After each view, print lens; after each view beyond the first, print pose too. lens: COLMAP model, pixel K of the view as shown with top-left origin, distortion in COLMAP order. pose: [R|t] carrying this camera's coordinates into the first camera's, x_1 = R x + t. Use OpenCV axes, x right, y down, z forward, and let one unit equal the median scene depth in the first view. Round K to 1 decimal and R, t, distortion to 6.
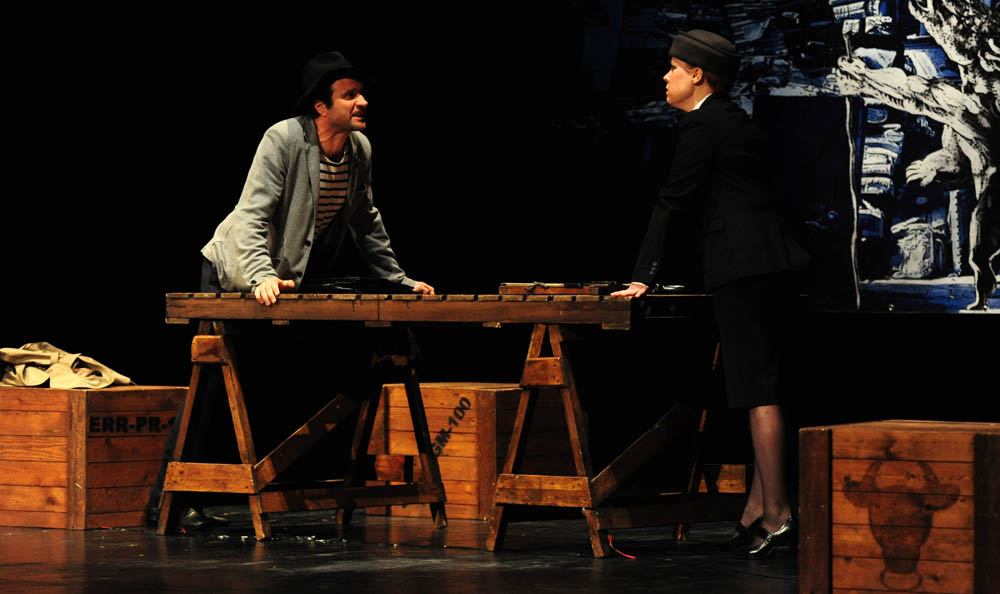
lens RADIAL K [[3756.7, 0, 565.3], [0, 3756.7, 299.1], [0, 0, 1]] dist [0.516035, -3.456872]
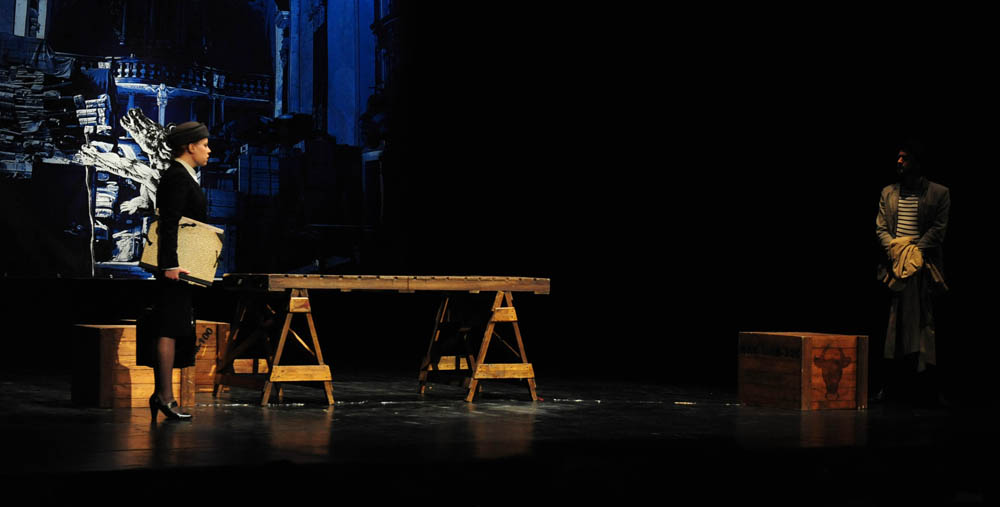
lens RADIAL K [[1863.5, 0, 537.4], [0, 1863.5, 270.3], [0, 0, 1]] dist [0.066286, 0.009799]
pose [[0.501960, 0.003008, 0.864886, -0.636081], [-0.010305, 0.999944, 0.002503, -0.005607], [-0.864830, -0.010169, 0.501963, 0.330094]]
